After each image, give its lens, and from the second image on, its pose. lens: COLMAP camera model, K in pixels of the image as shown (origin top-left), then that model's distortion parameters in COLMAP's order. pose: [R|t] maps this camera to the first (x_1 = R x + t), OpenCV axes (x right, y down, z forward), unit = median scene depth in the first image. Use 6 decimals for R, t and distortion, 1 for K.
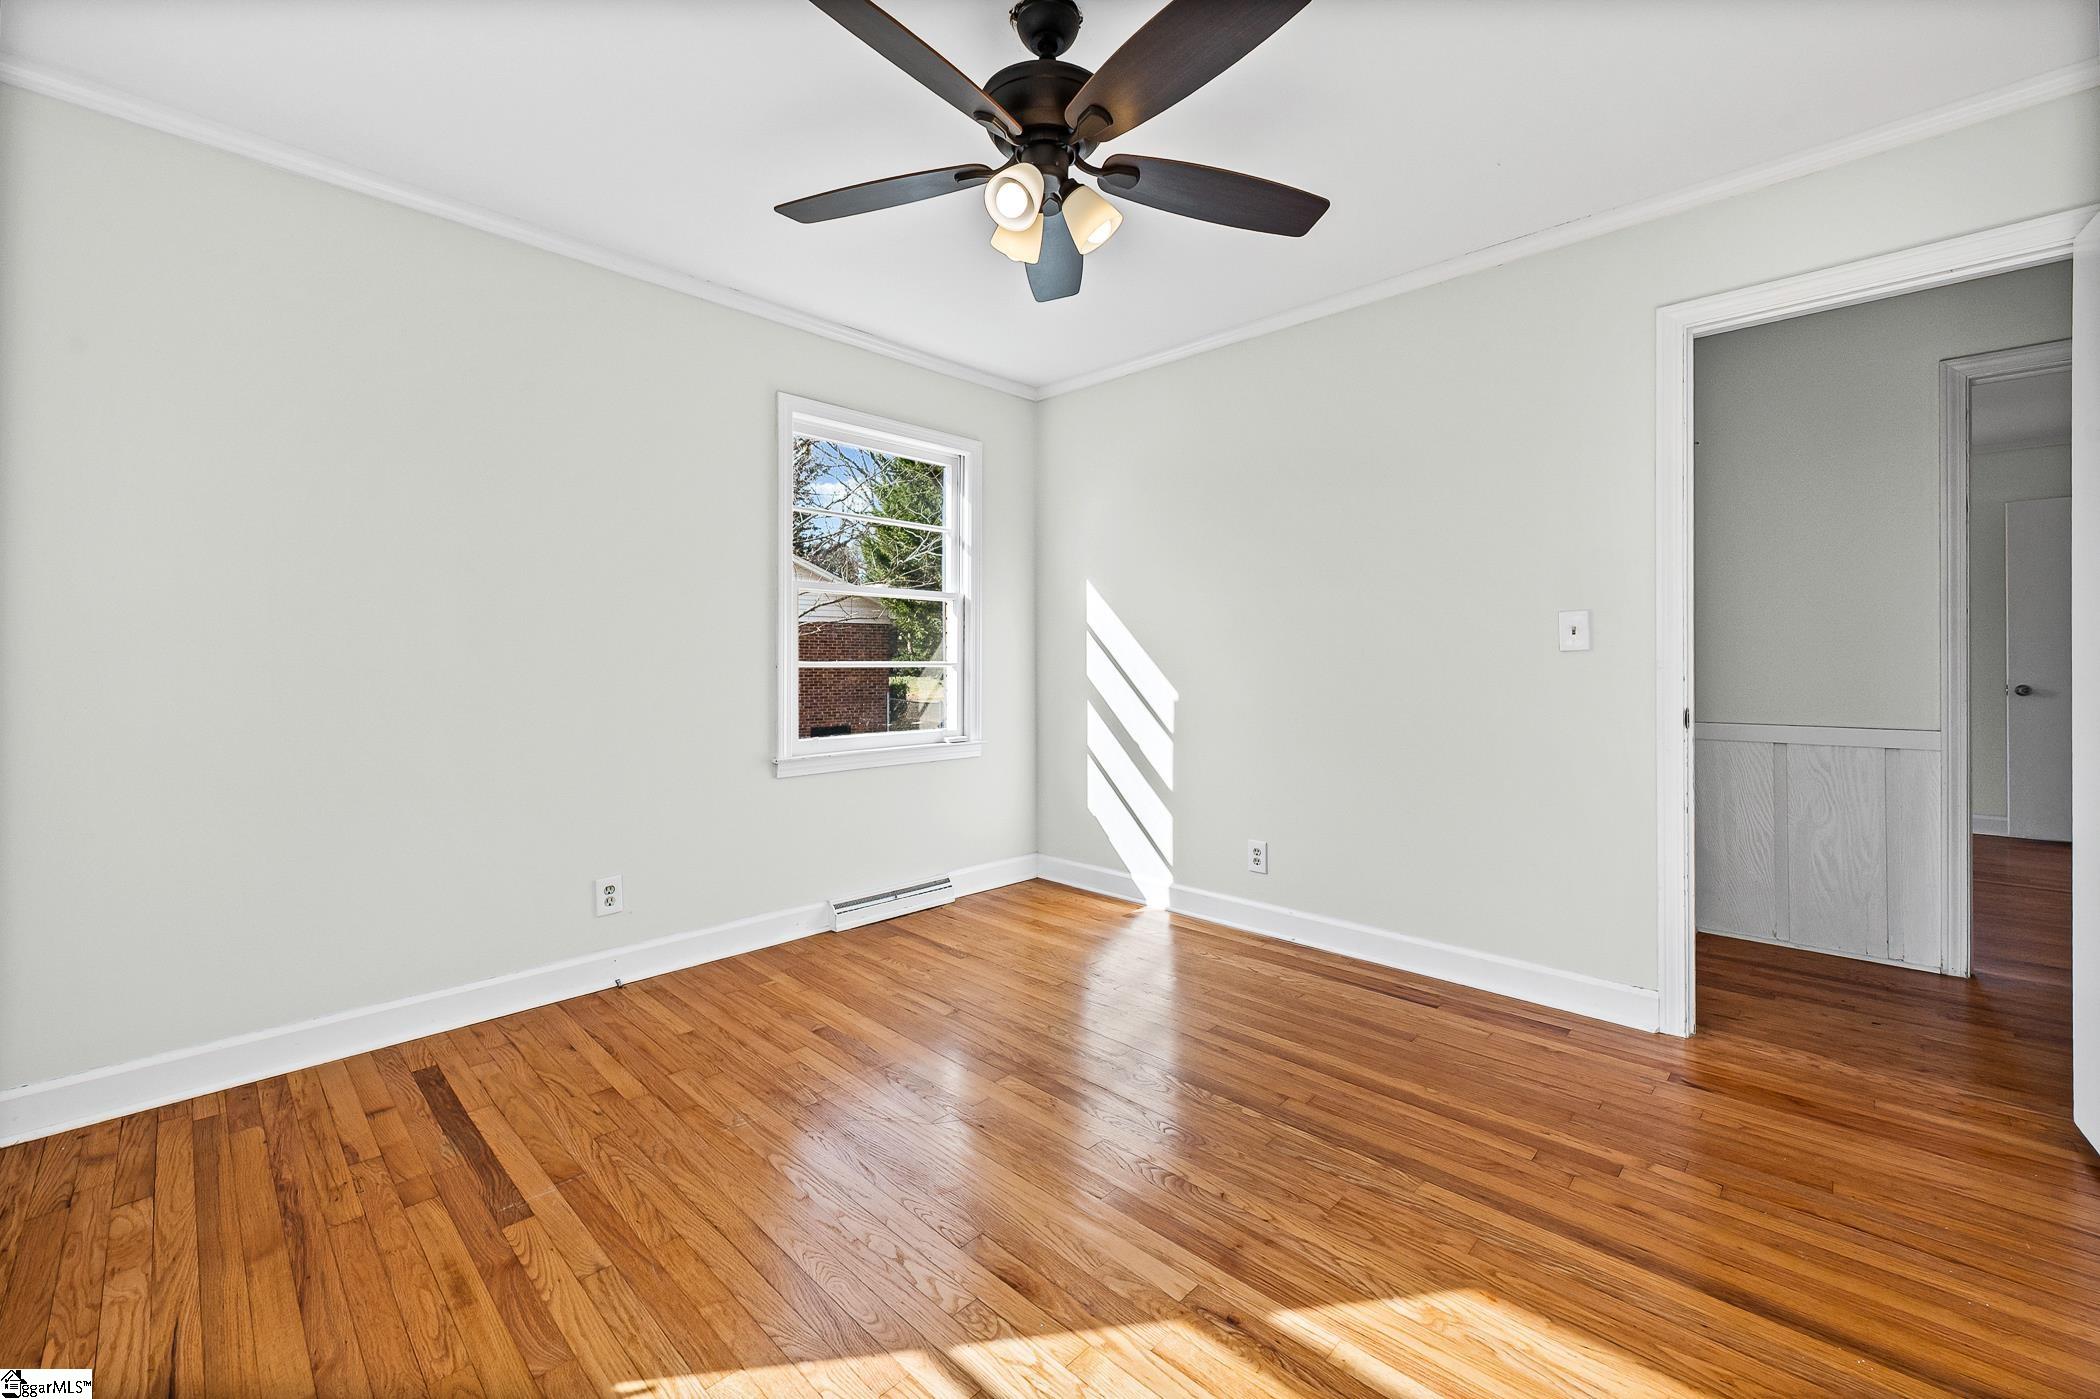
lens RADIAL K [[839.6, 0, 1074.7], [0, 839.6, 658.2], [0, 0, 1]] dist [-0.000132, -0.000364]
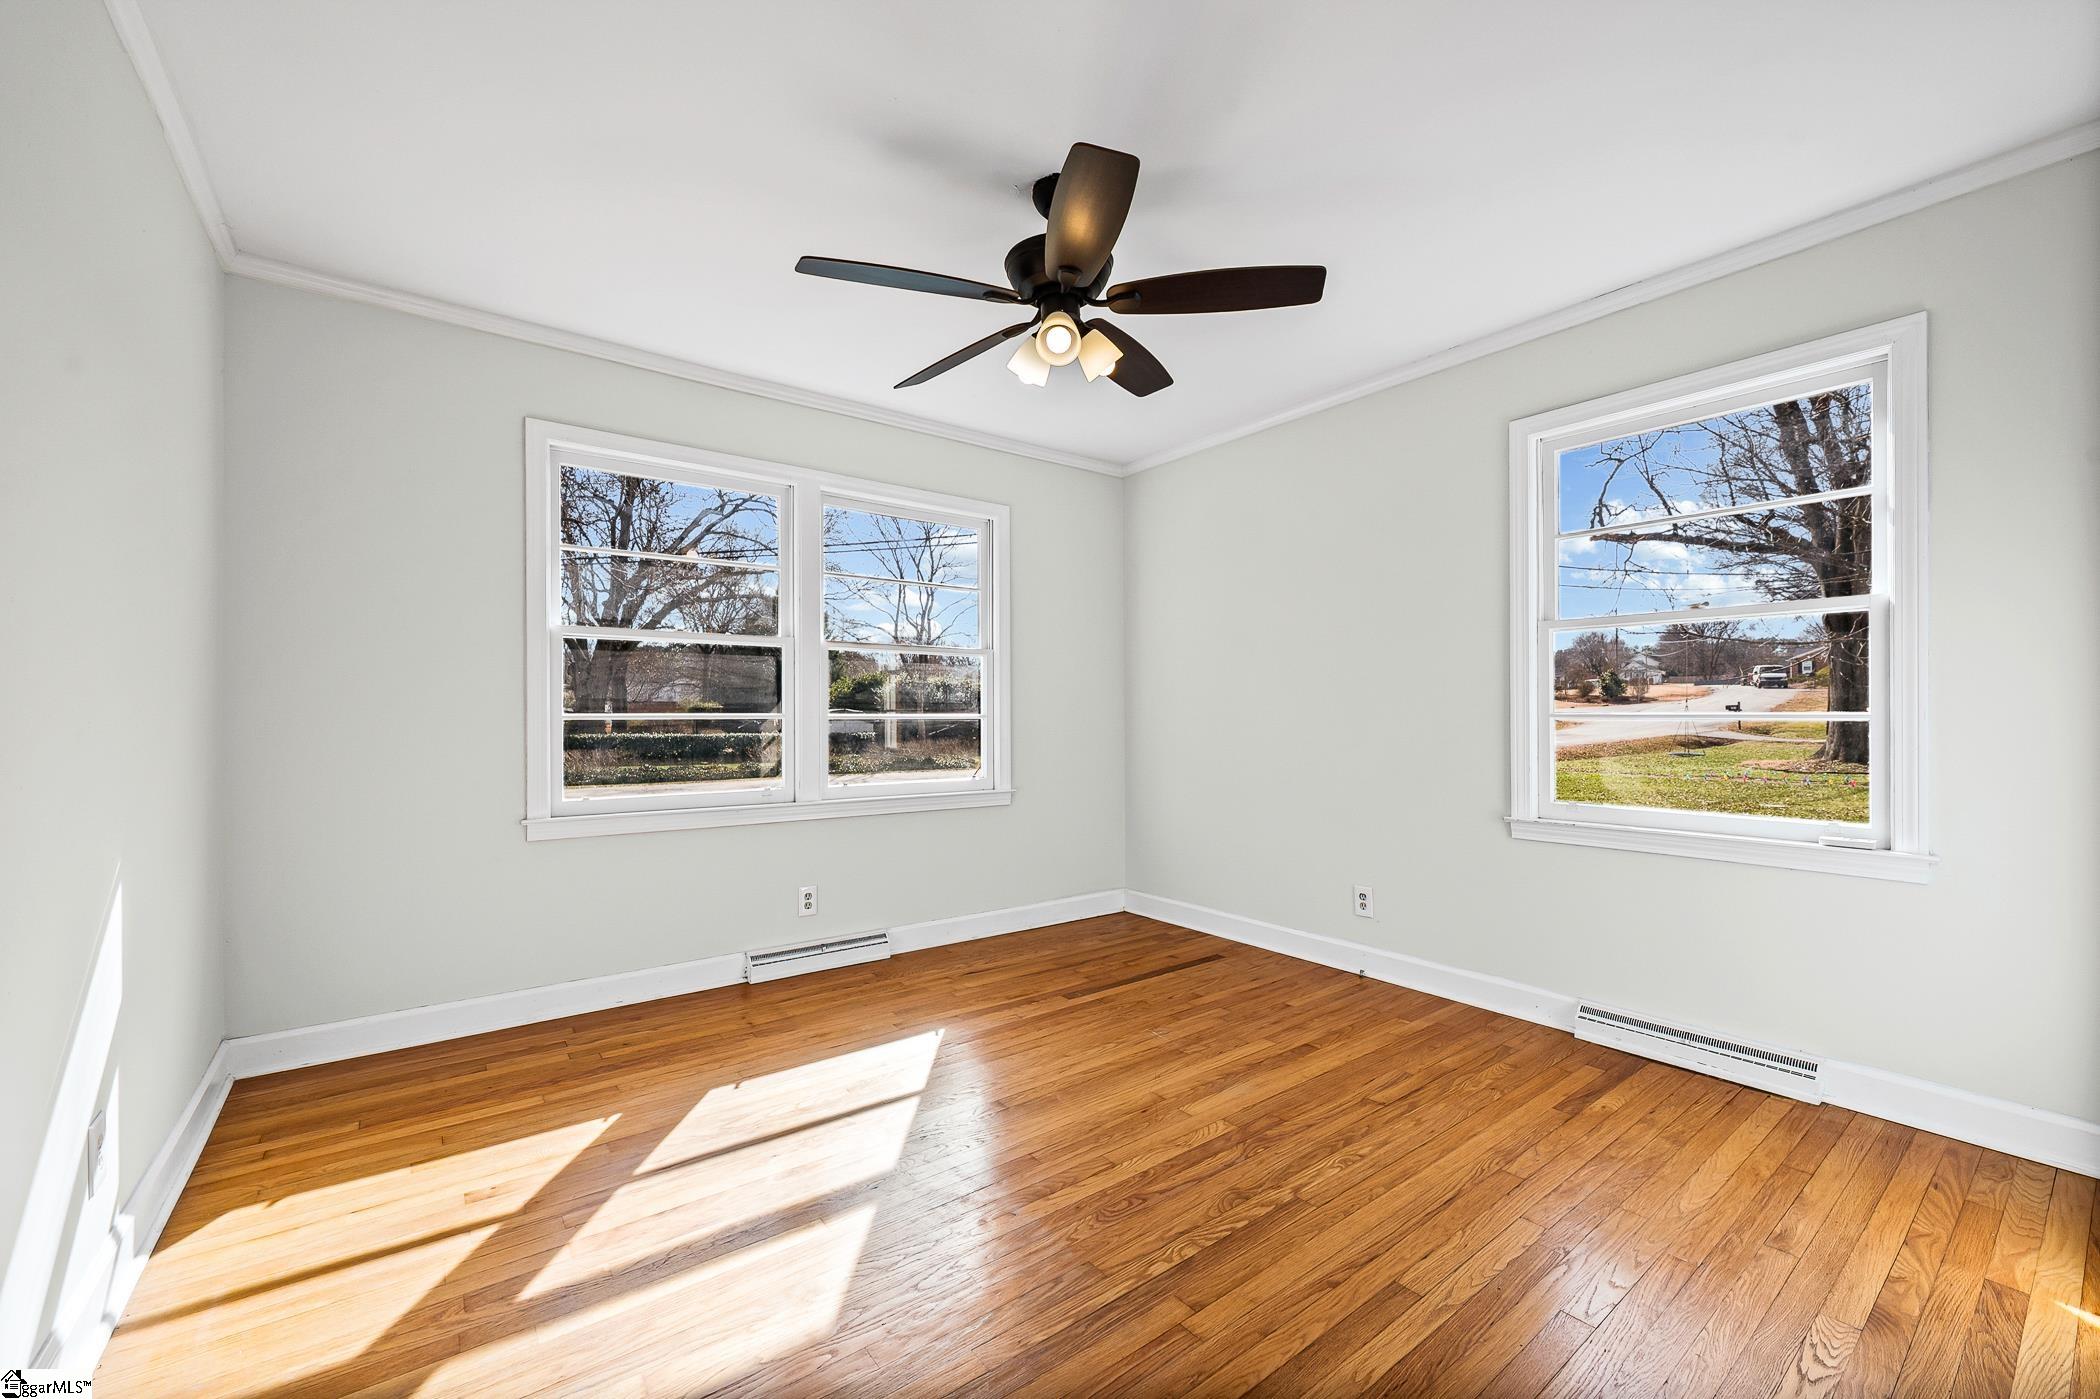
lens RADIAL K [[839.6, 0, 1051.8], [0, 839.6, 710.8], [0, 0, 1]] dist [-0.000132, -0.000364]
pose [[-0.159707, 0.001095, -0.987164, 0.854109], [0.006404, 0.999979, 0.000073, -0.003356], [0.987144, -0.006310, -0.159711, 0.849680]]
